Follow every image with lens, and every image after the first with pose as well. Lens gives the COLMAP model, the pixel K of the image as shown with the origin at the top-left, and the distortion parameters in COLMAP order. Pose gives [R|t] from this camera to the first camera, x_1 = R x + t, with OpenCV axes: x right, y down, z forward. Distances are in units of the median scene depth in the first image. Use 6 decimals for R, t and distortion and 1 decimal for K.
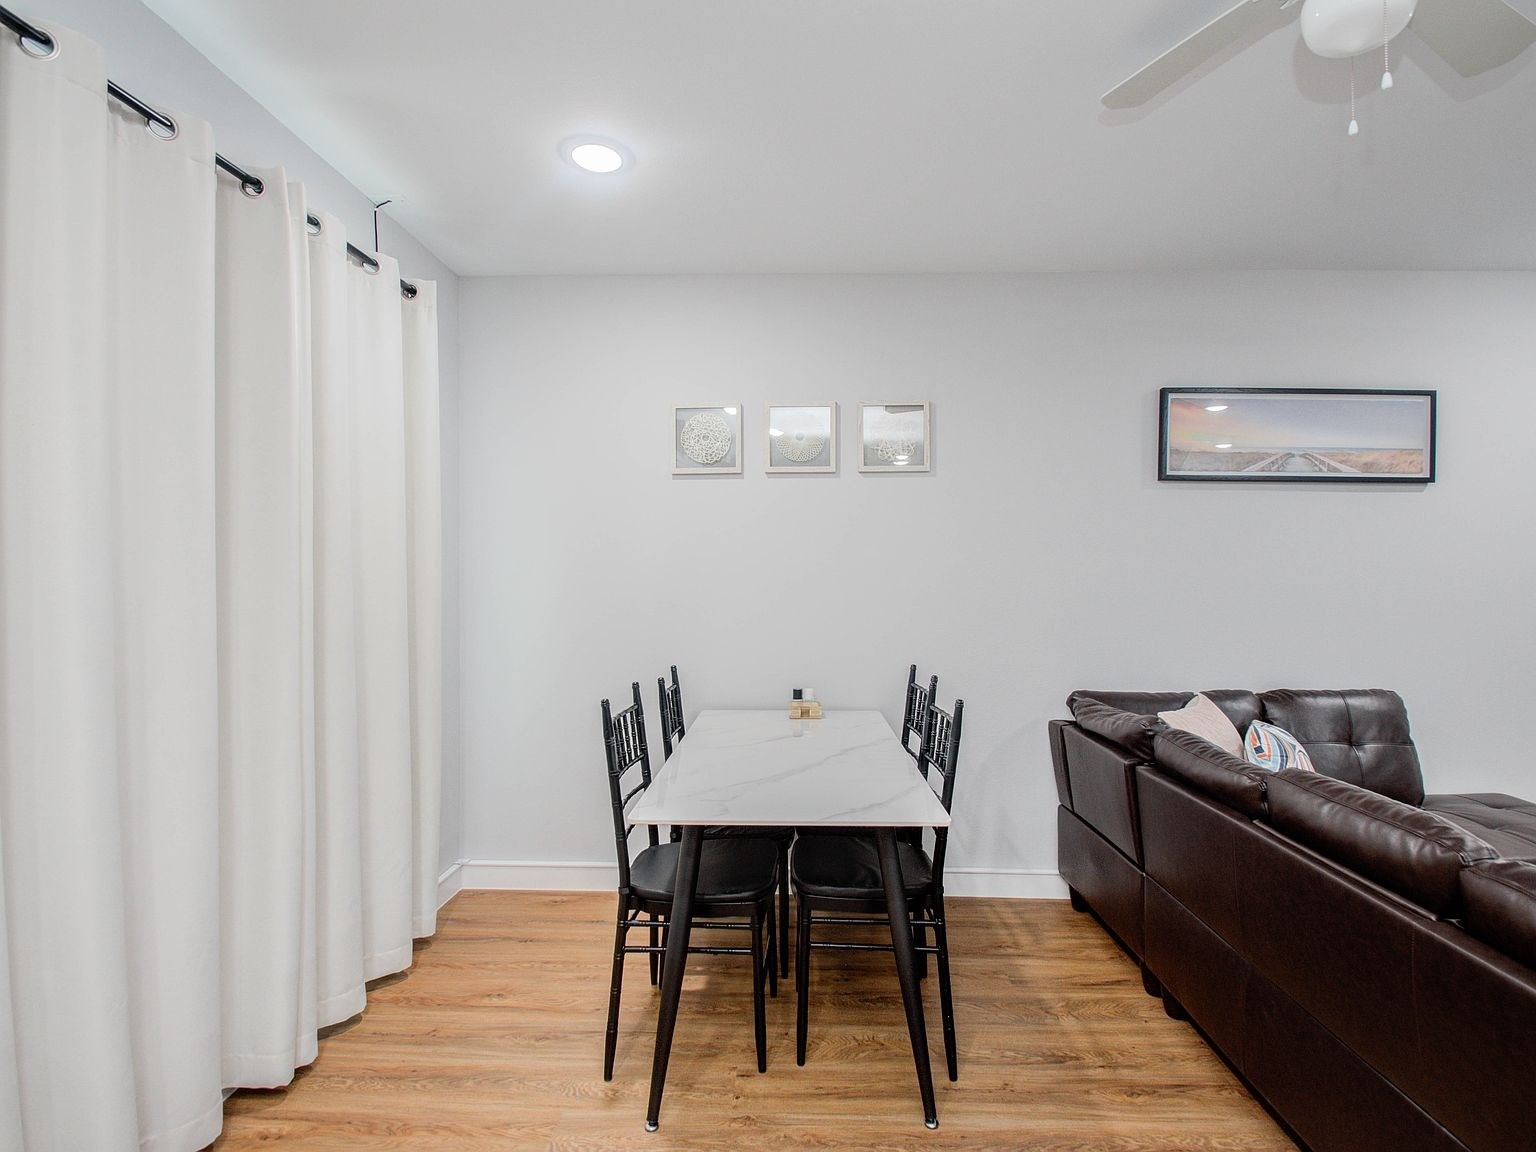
lens RADIAL K [[765.8, 0, 779.6], [0, 765.8, 580.7], [0, 0, 1]] dist [-0.003120, -0.005365]
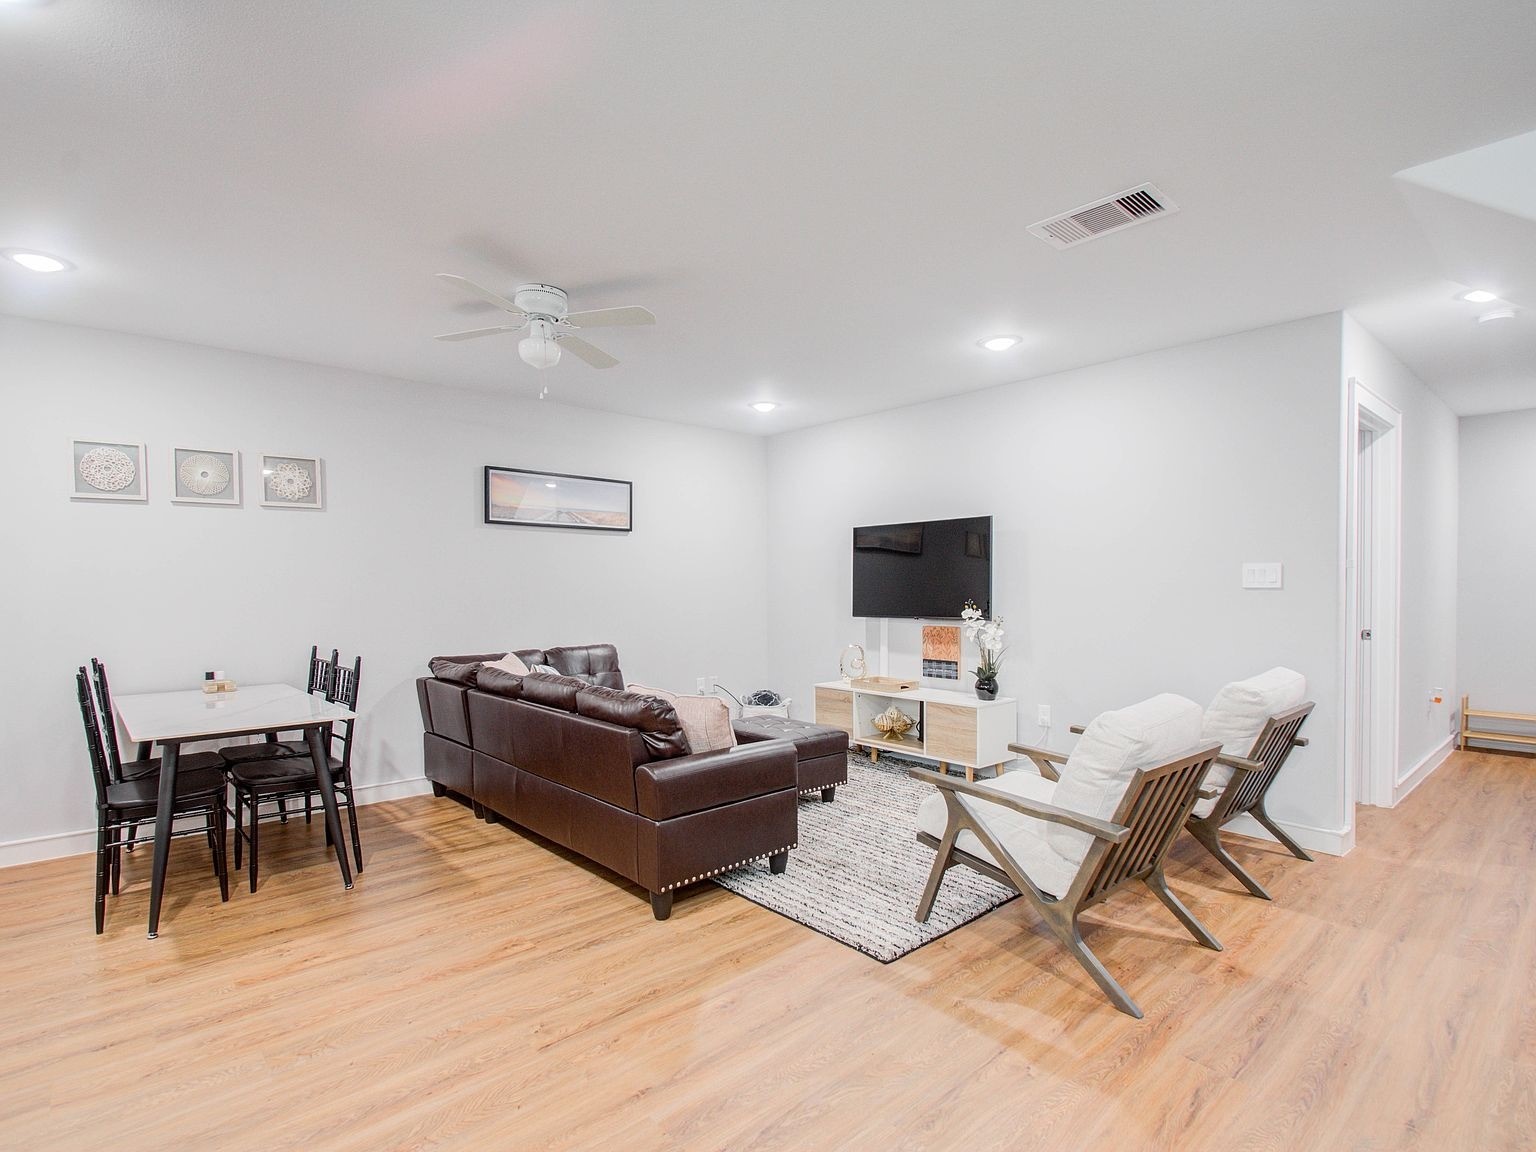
lens RADIAL K [[765.8, 0, 794.9], [0, 765.8, 605.7], [0, 0, 1]] dist [-0.003120, -0.005365]
pose [[0.703364, -0.026265, 0.710344, -0.201861], [0.009976, 0.999583, 0.027082, 0.005243], [-0.710760, -0.011962, 0.703333, -0.626133]]
